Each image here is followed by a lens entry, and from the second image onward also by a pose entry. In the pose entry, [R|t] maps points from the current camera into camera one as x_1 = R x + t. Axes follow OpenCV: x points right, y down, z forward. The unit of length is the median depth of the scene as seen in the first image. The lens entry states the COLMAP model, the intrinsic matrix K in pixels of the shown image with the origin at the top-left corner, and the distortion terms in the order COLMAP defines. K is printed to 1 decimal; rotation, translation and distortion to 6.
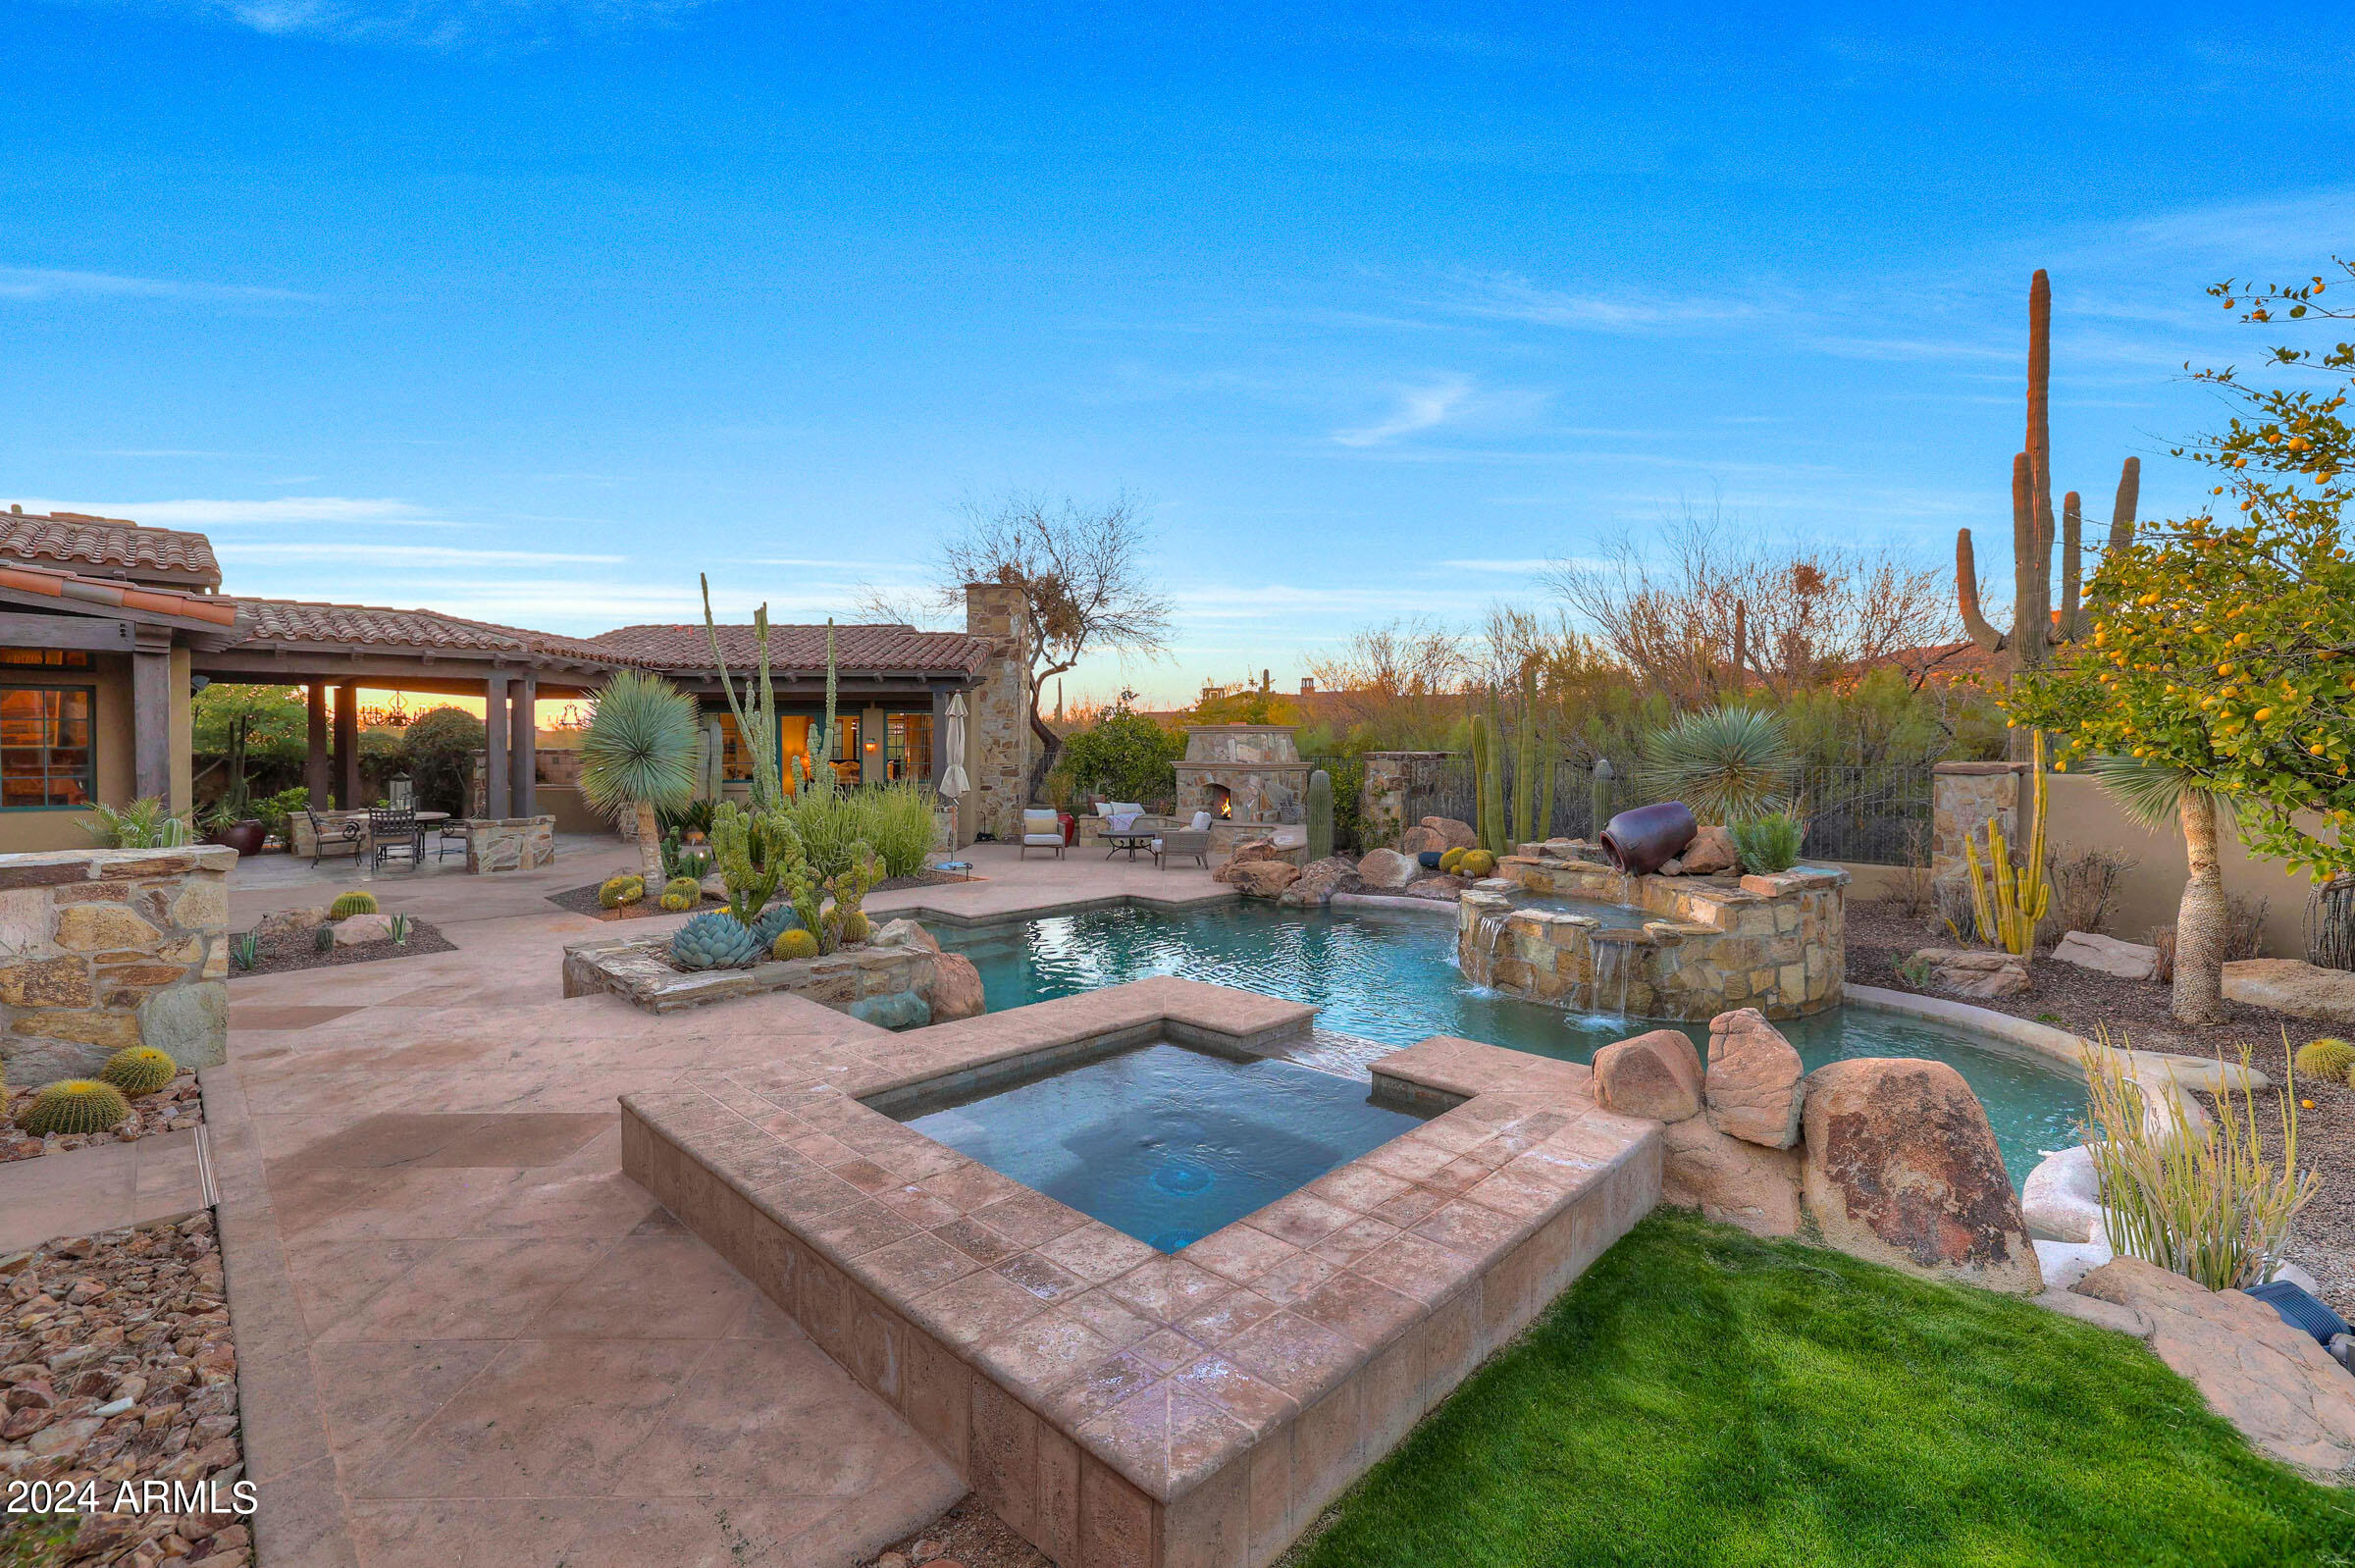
lens RADIAL K [[1018.0, 0, 1176.3], [0, 1018.0, 776.2], [0, 0, 1]] dist [0.013377, 0.000231]
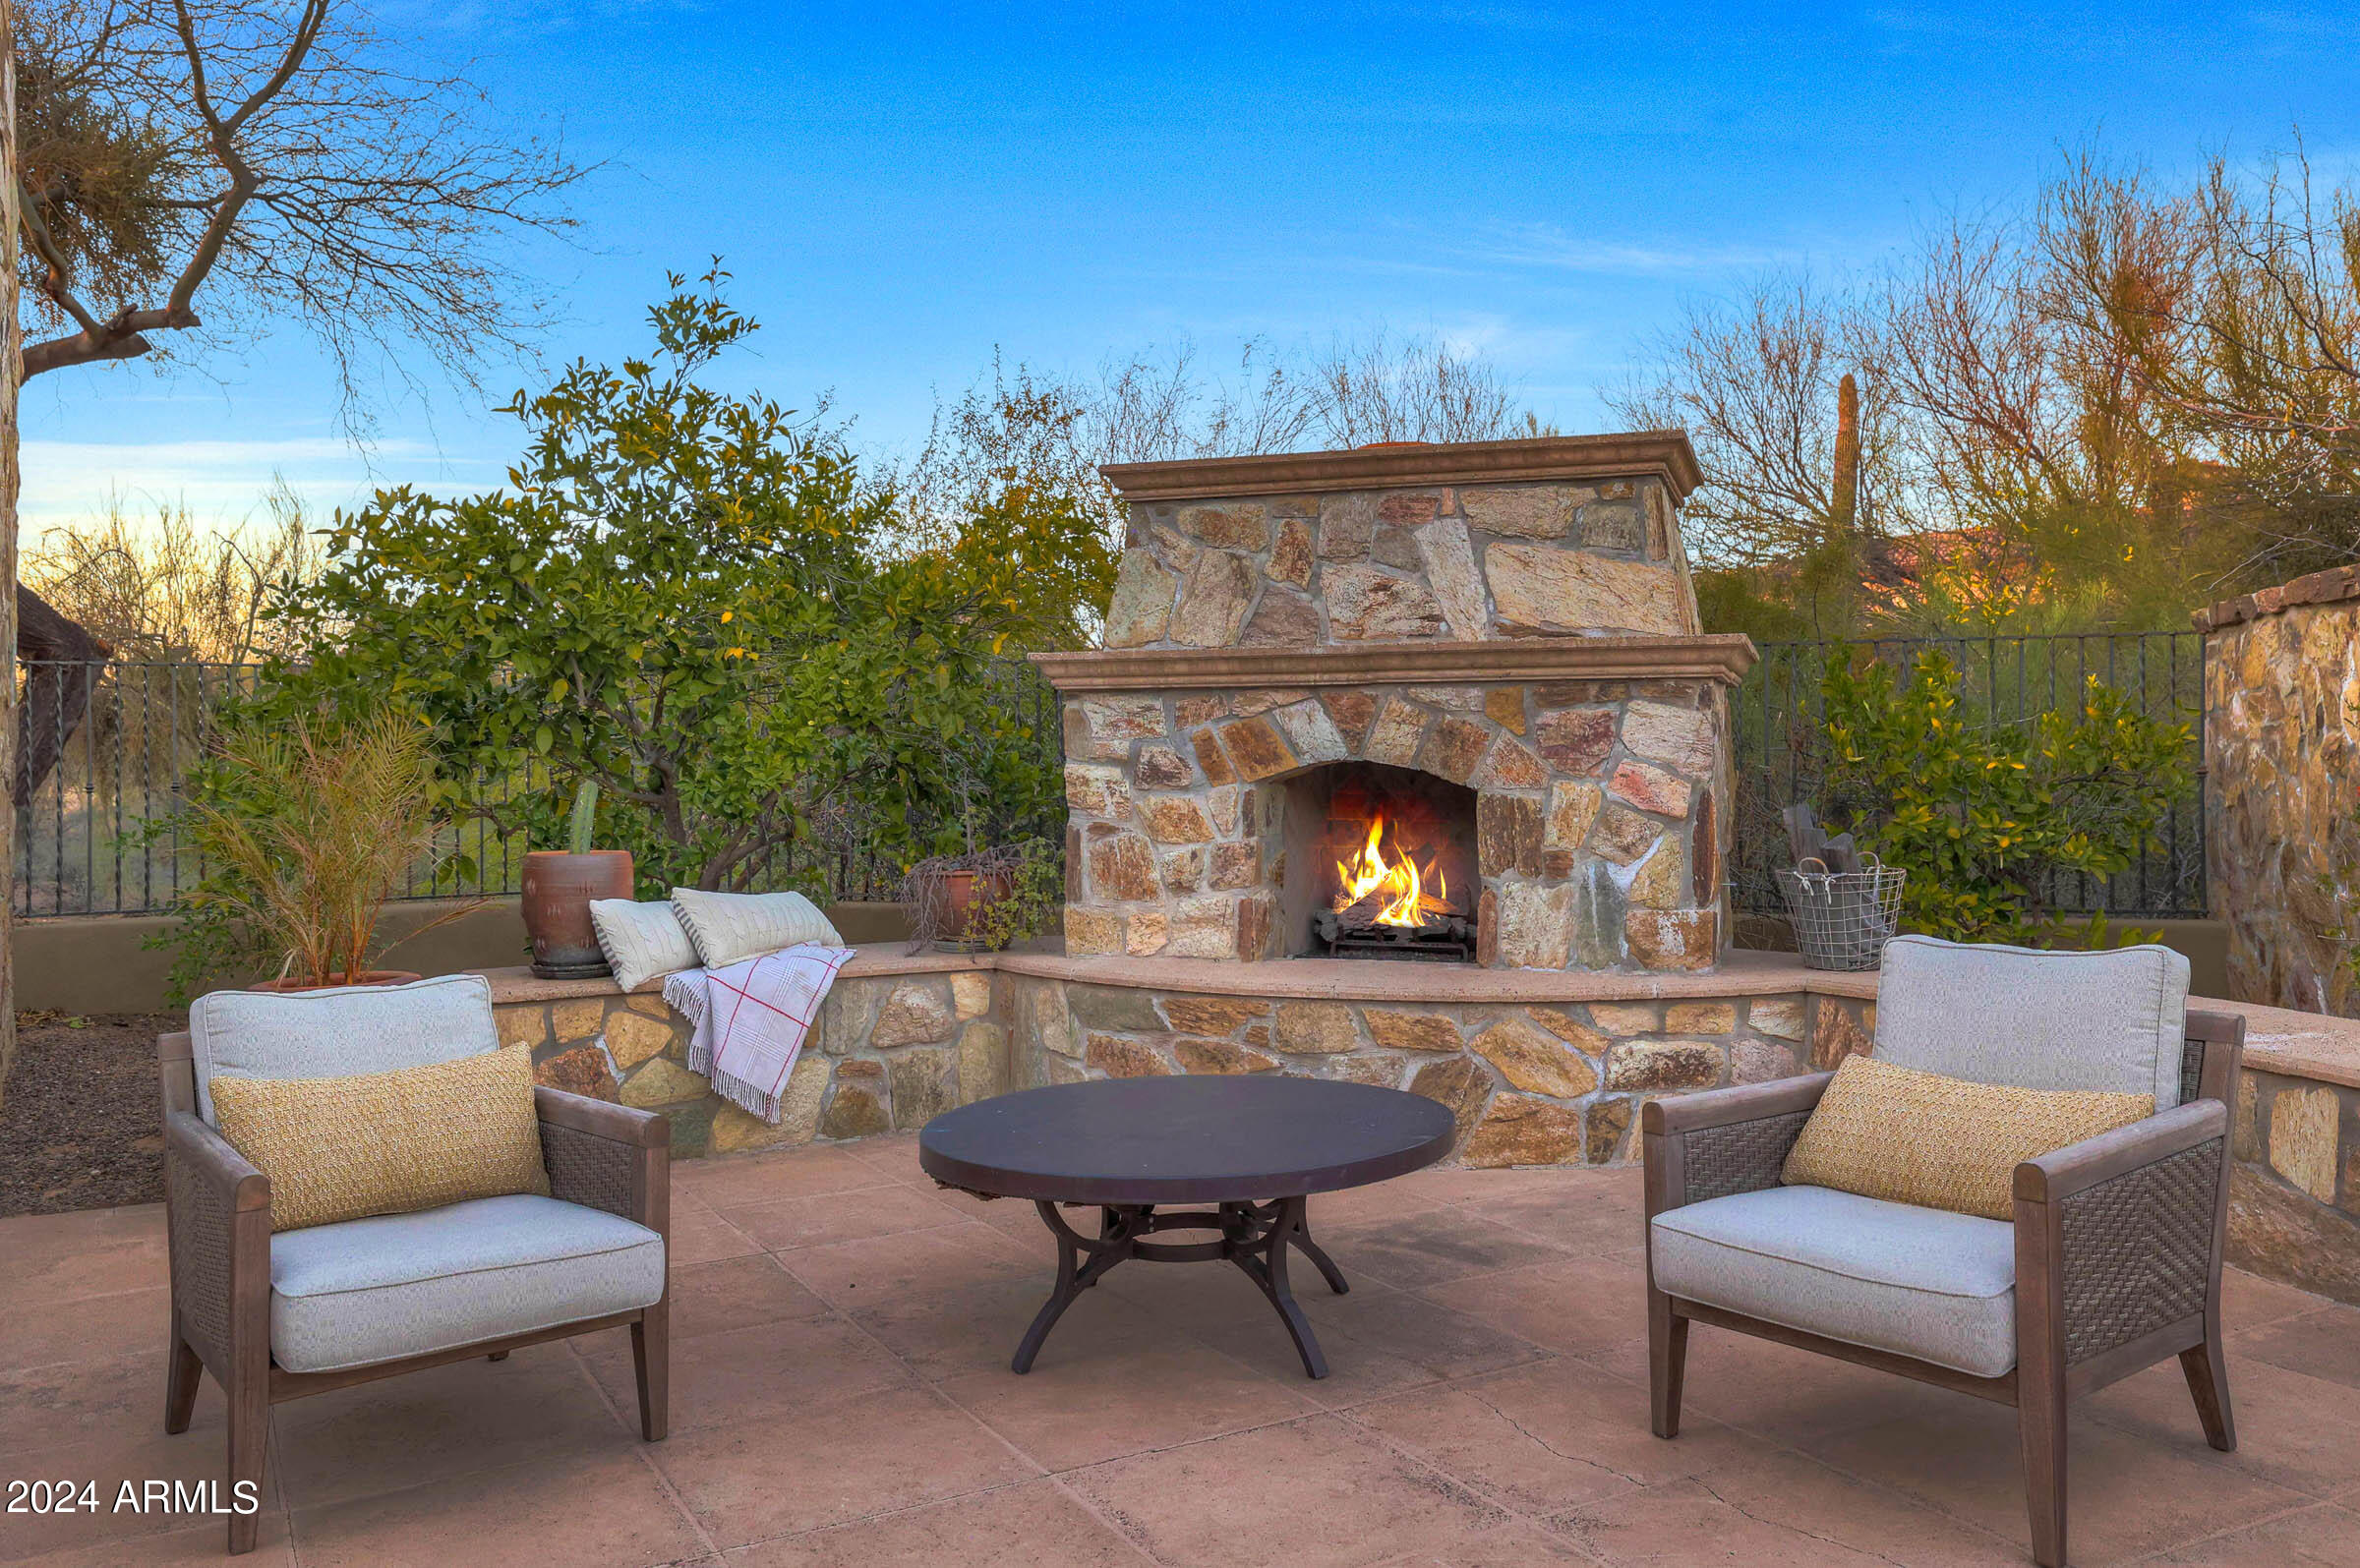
lens RADIAL K [[1832.4, 0, 1182.5], [0, 1832.4, 774.8], [0, 0, 1]] dist [-0.002002, -0.000406]
pose [[0.875676, -0.018145, 0.482559, -0.149153], [0.030362, 0.999385, -0.017518, 0.014459], [-0.481944, 0.029992, 0.875688, 0.739296]]
